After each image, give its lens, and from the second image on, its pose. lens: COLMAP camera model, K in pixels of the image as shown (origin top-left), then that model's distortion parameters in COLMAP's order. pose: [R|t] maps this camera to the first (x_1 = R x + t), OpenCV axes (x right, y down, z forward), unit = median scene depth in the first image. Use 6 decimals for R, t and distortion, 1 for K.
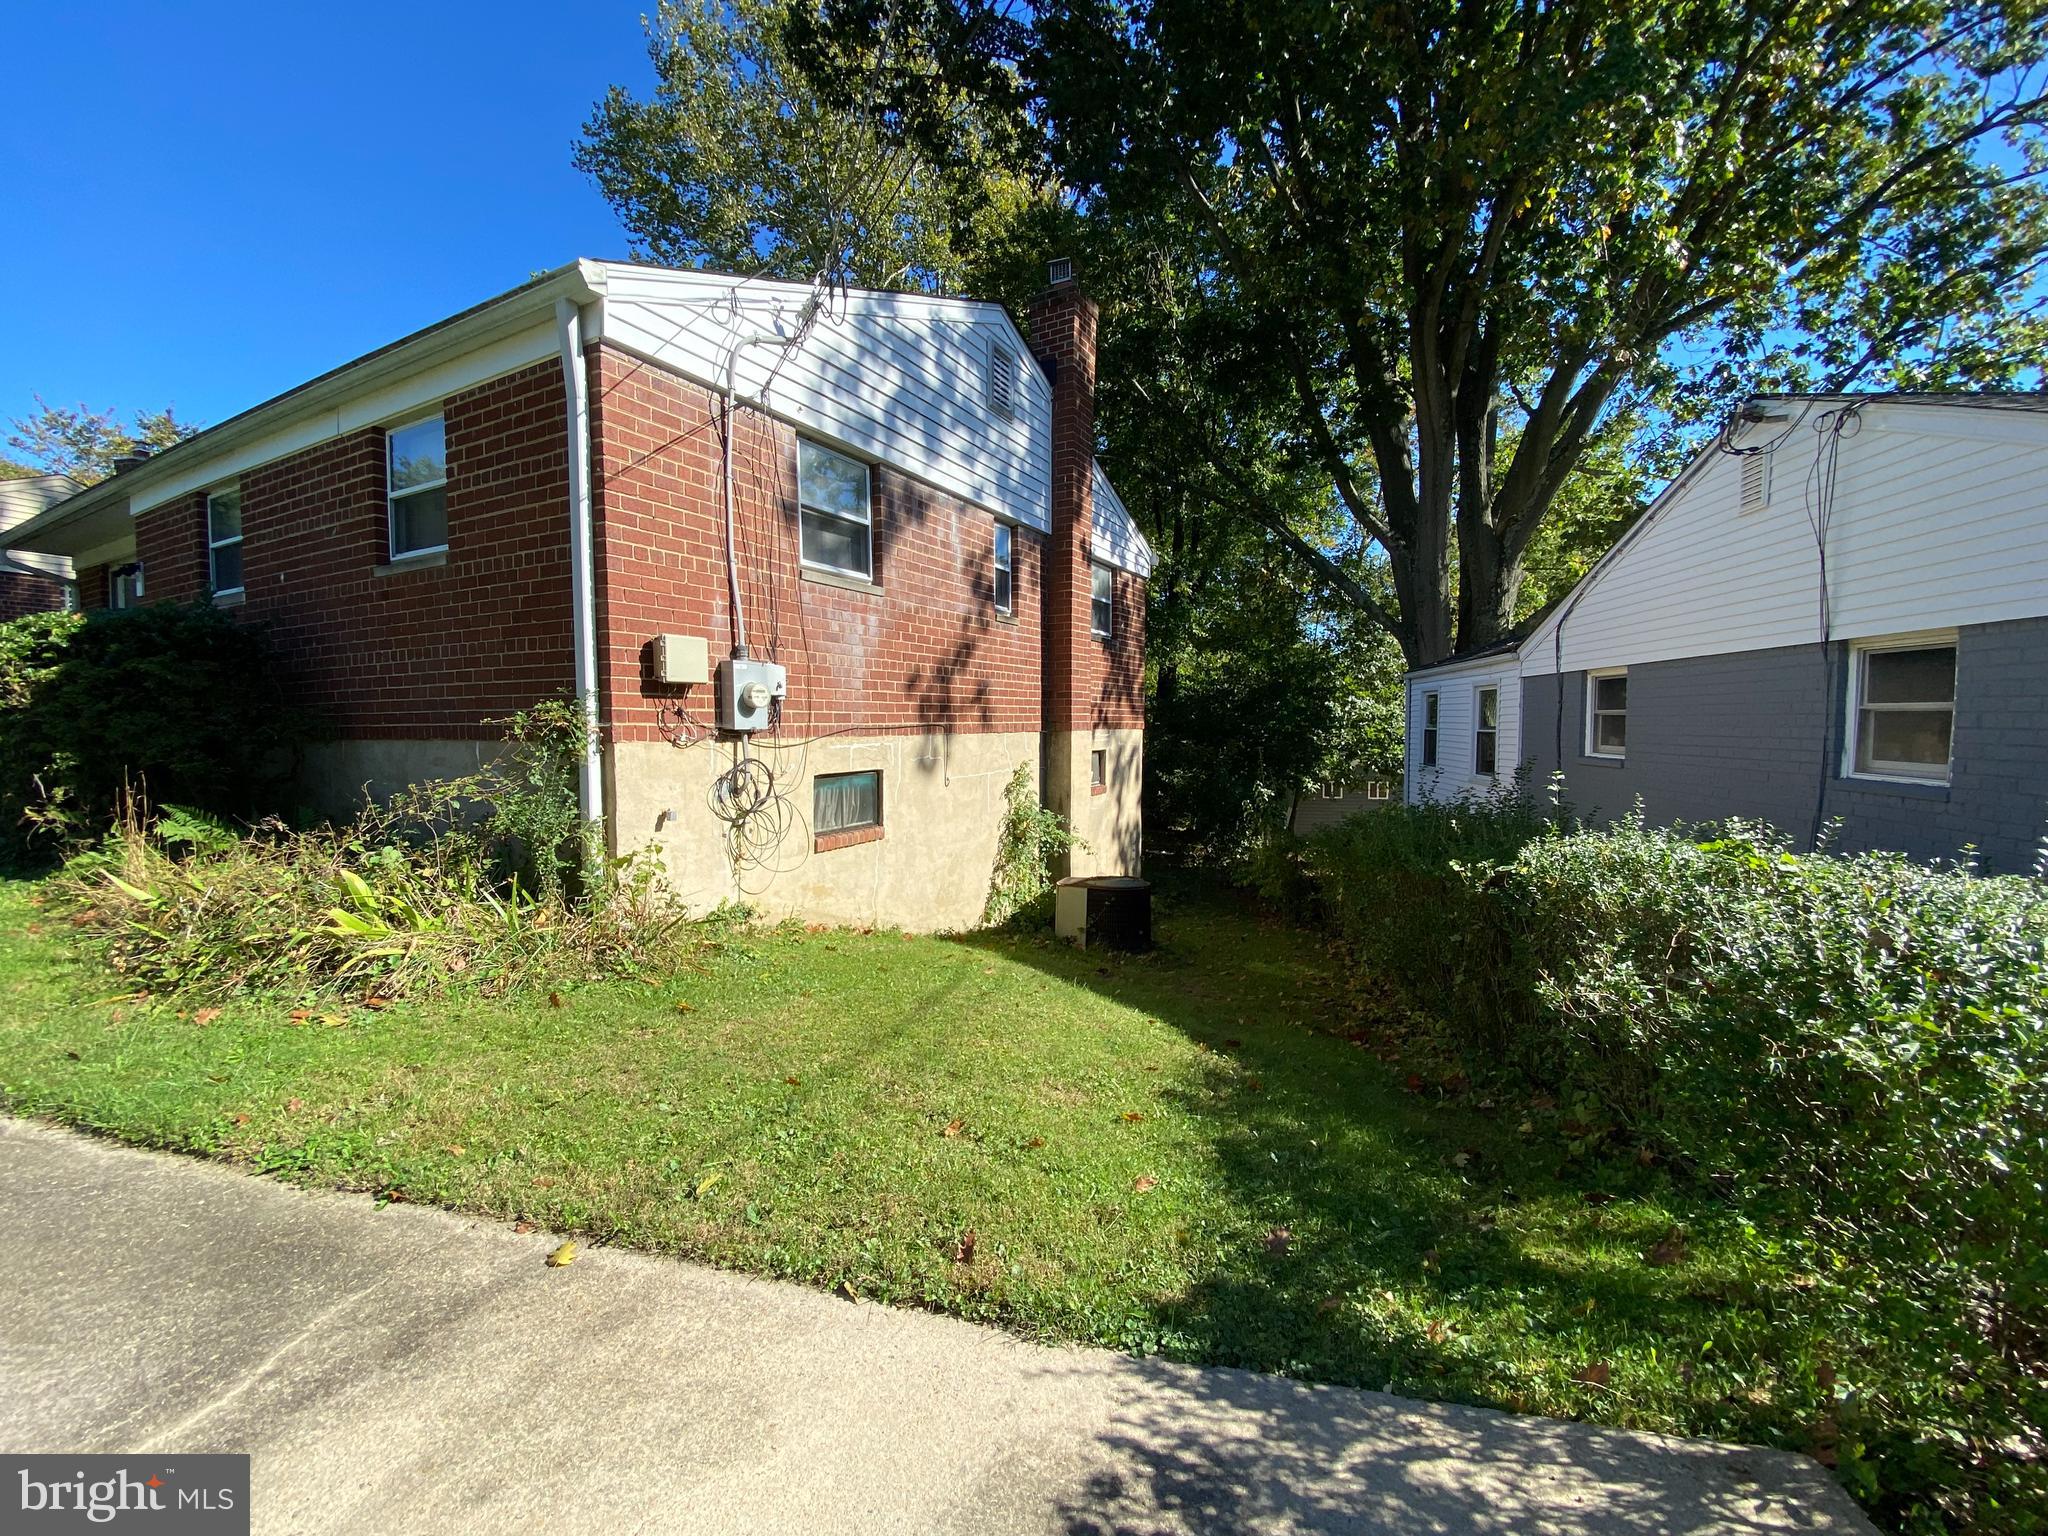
lens RADIAL K [[836.2, 0, 1016.7], [0, 836.2, 771.5], [0, 0, 1]] dist [0.029244, -0.027597]
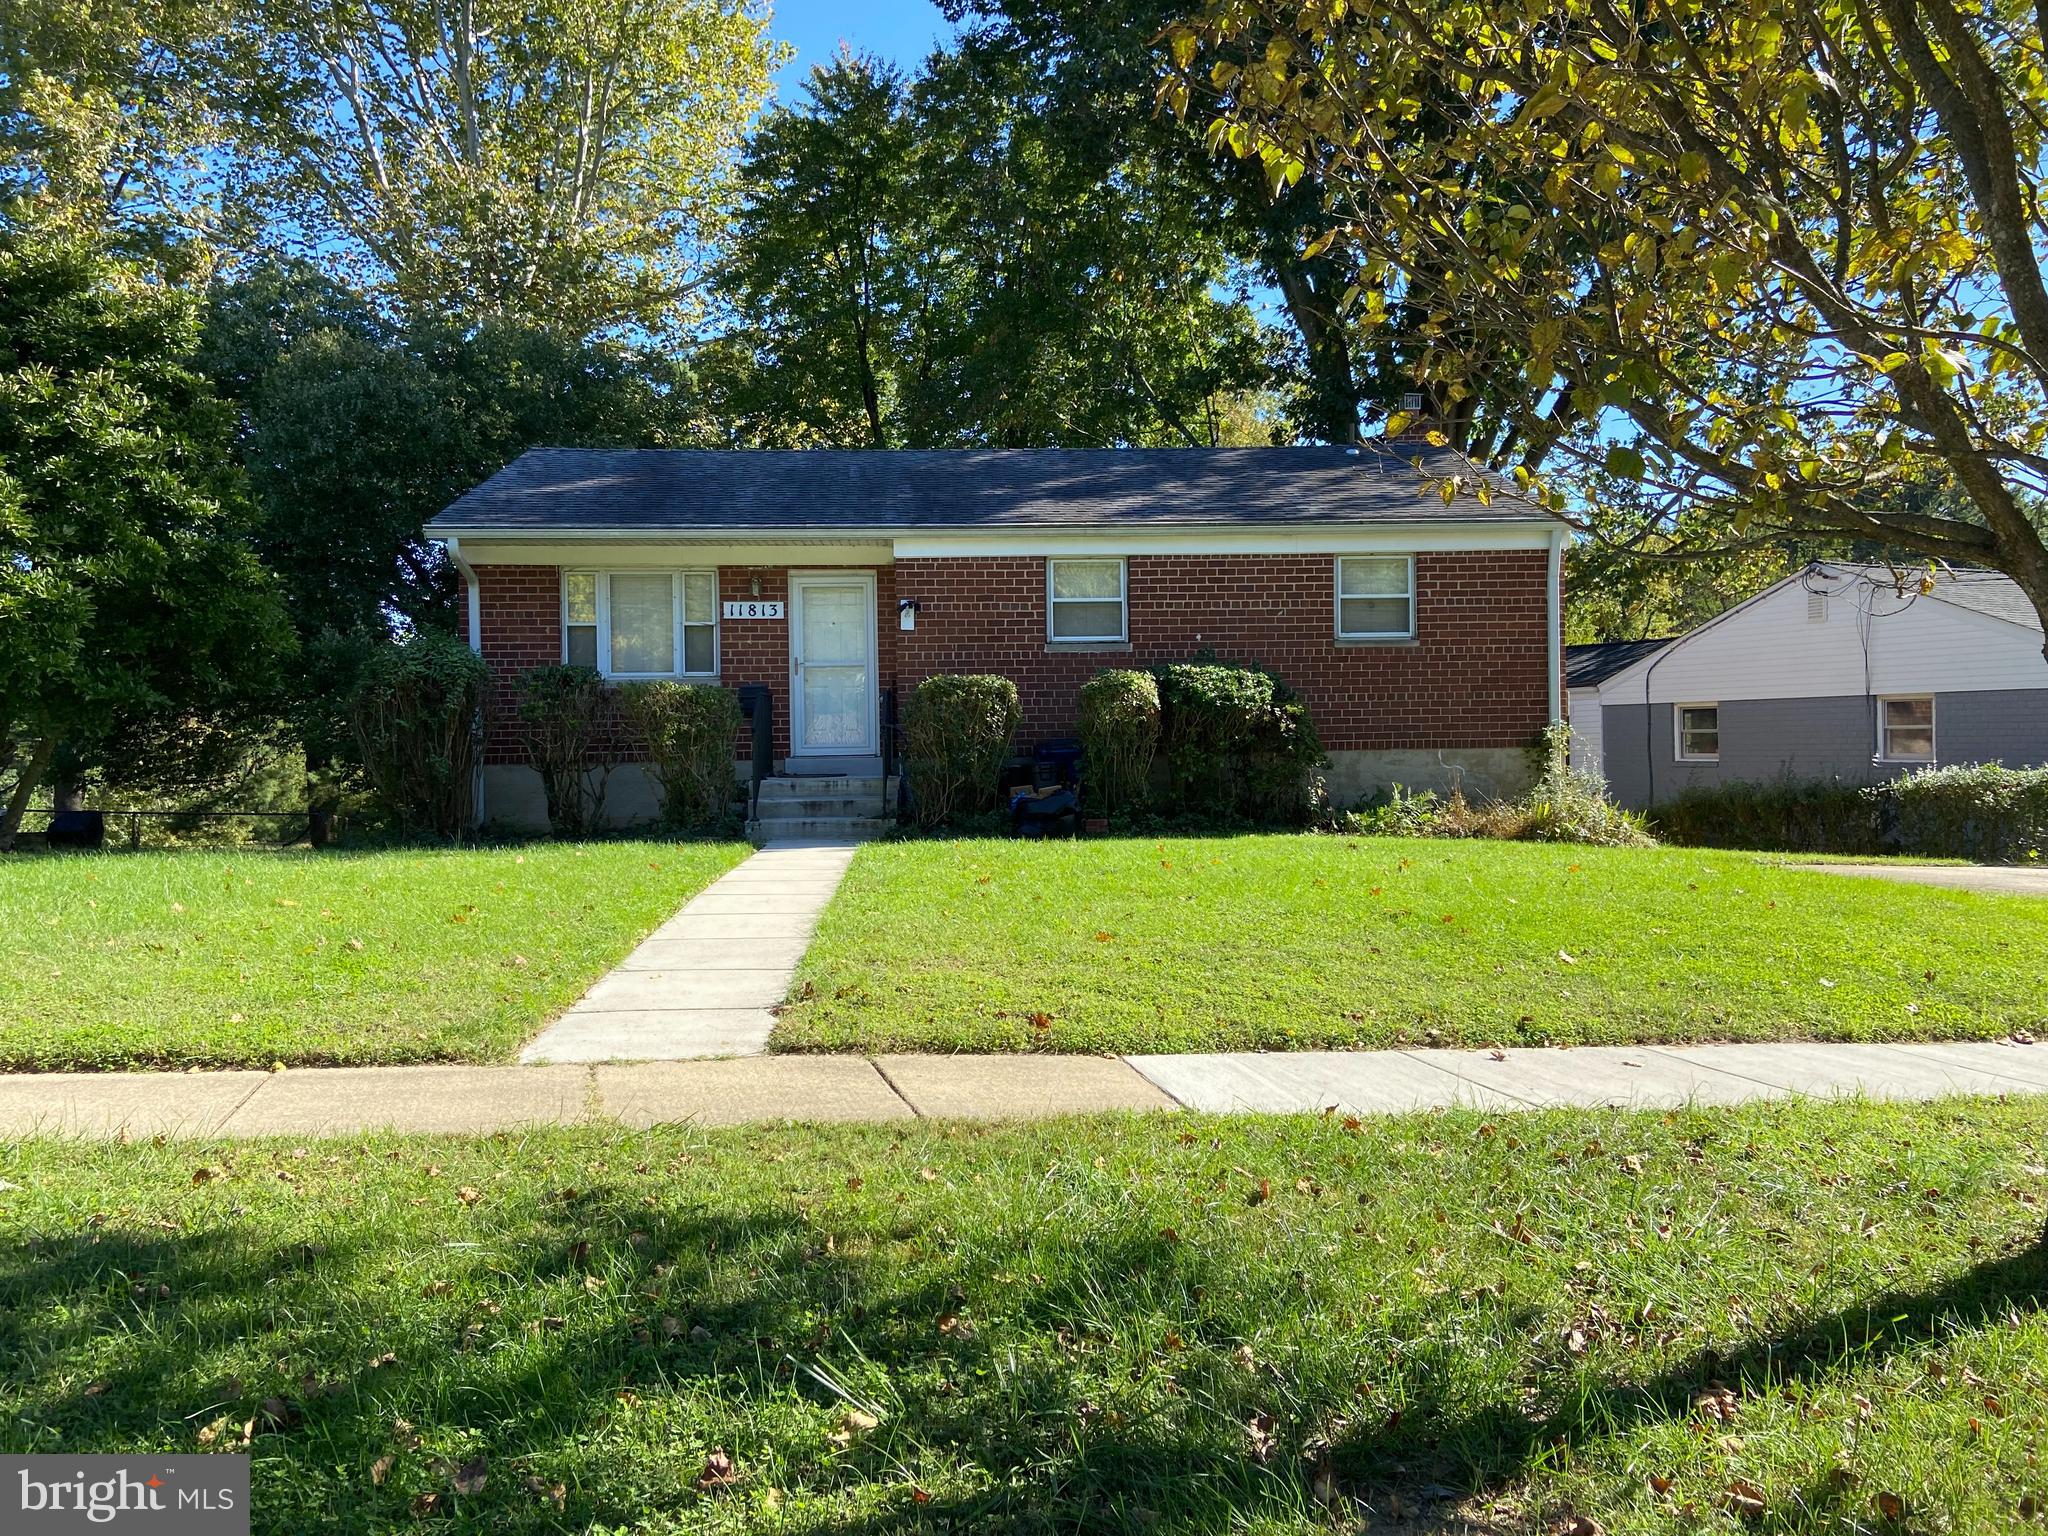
lens RADIAL K [[1564.4, 0, 1025.6], [0, 1564.4, 757.7], [0, 0, 1]] dist [0.131420, -0.168269]
pose [[0.844553, -0.016291, 0.535224, -1.027328], [0.049534, 0.997628, -0.047796, 0.030632], [-0.533176, 0.066878, 0.843357, -0.422021]]
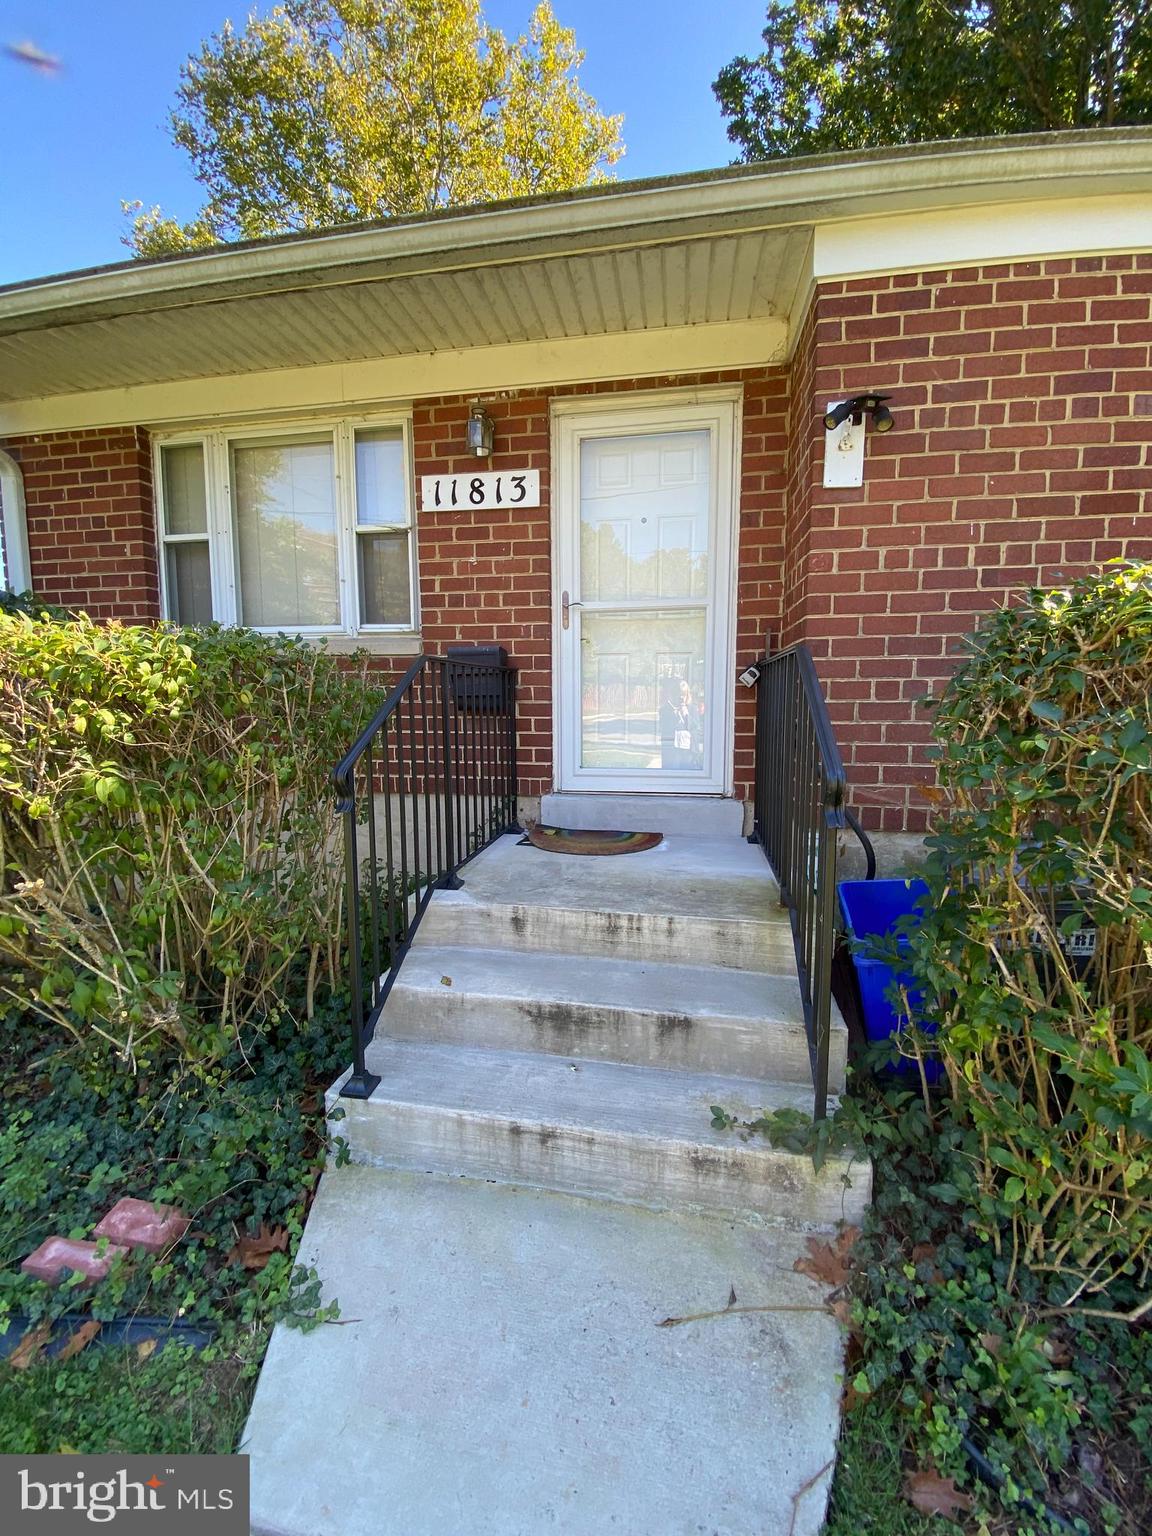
lens RADIAL K [[627.1, 0, 576.0], [0, 627.1, 768.0], [0, 0, 1]] dist [0.029244, -0.027597]
pose [[0.946118, -0.040677, 0.321257, -0.645495], [0.025646, 0.998375, 0.050885, -0.049655], [-0.322805, -0.039905, 0.945624, 0.371465]]
